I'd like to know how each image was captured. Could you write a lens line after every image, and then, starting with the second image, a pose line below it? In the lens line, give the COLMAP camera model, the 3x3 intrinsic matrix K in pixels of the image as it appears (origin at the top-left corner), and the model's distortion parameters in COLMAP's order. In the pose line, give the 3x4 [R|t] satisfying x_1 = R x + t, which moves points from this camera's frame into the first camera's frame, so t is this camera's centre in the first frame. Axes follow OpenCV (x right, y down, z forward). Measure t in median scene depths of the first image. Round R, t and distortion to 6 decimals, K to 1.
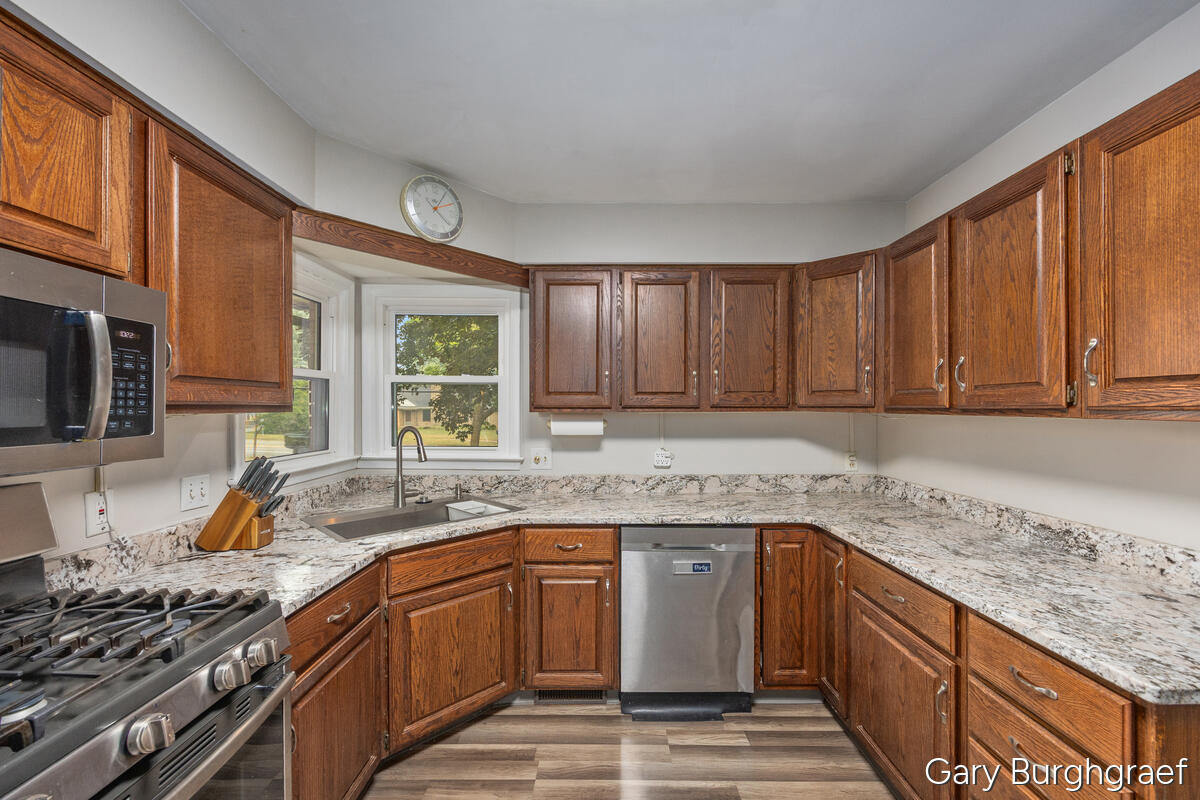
lens RADIAL K [[487.5, 0, 612.5], [0, 487.5, 412.1], [0, 0, 1]] dist [0.000964, -0.000828]
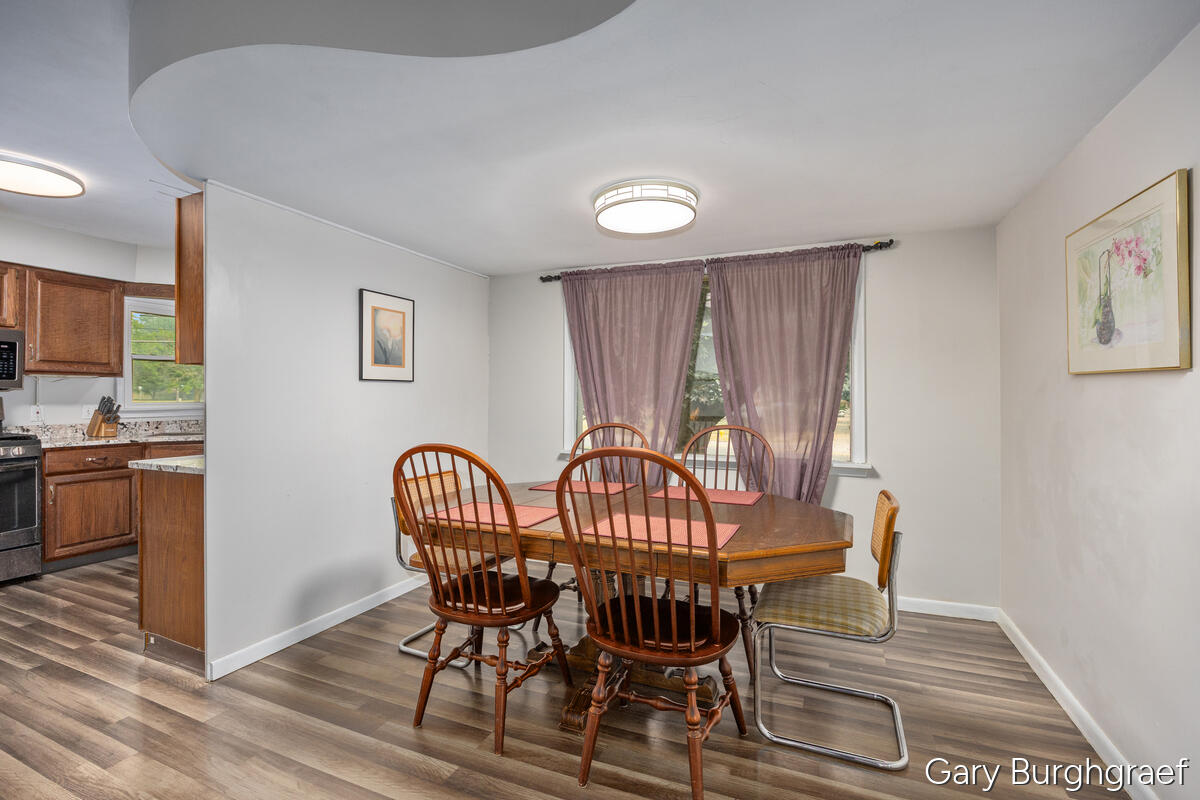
lens RADIAL K [[545.5, 0, 606.0], [0, 545.5, 390.5], [0, 0, 1]] dist [-0.014445, 0.000038]
pose [[0.911978, -0.005560, -0.410202, 2.022338], [-0.002292, 0.999824, -0.018646, 0.090542], [0.410233, 0.017945, 0.911804, -0.266646]]
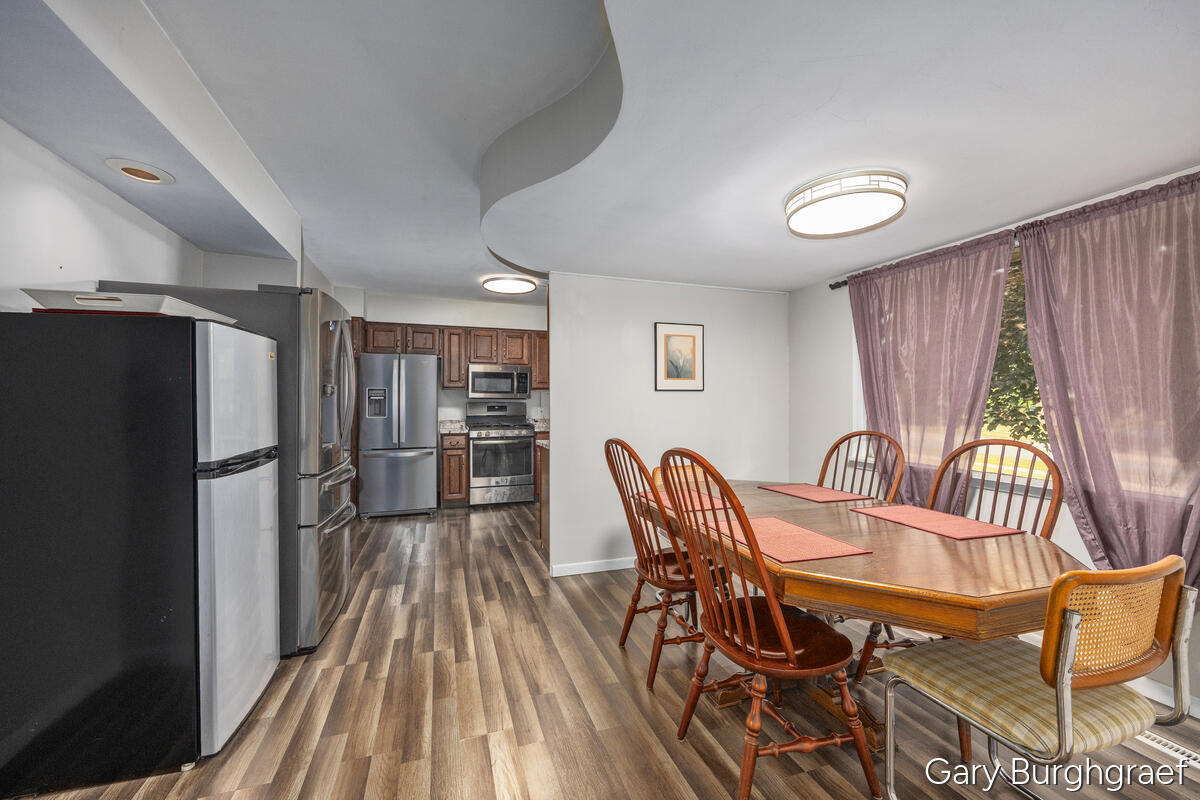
lens RADIAL K [[487.5, 0, 596.3], [0, 487.5, 395.1], [0, 0, 1]] dist [0.000964, -0.000828]
pose [[0.287638, -0.013959, -0.957637, 2.464050], [-0.006703, 0.999840, -0.016588, 0.082459], [0.957716, 0.011190, 0.287498, 0.103845]]
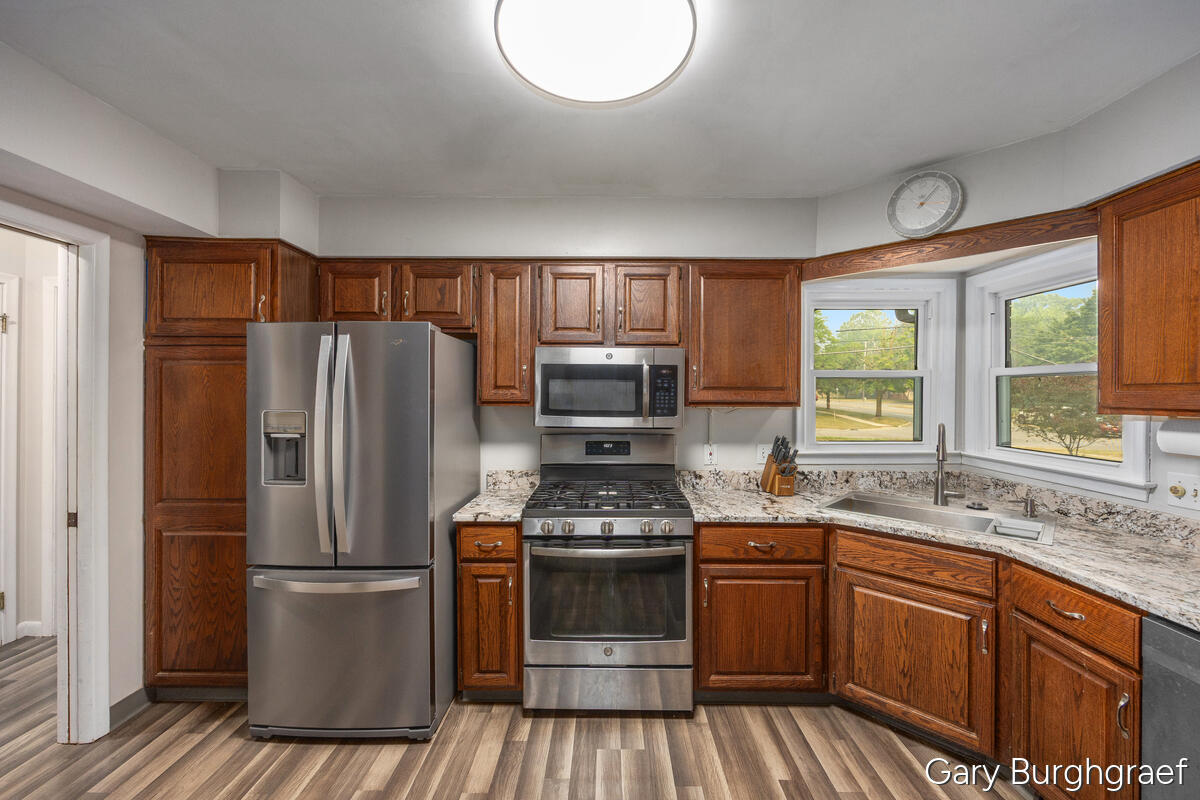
lens RADIAL K [[487.5, 0, 607.8], [0, 487.5, 397.2], [0, 0, 1]] dist [0.000964, -0.000828]
pose [[-0.009538, 0.001940, -0.999953, 0.677338], [-0.010675, 0.999941, 0.002042, -0.022170], [0.999898, 0.010694, -0.009517, 0.402803]]
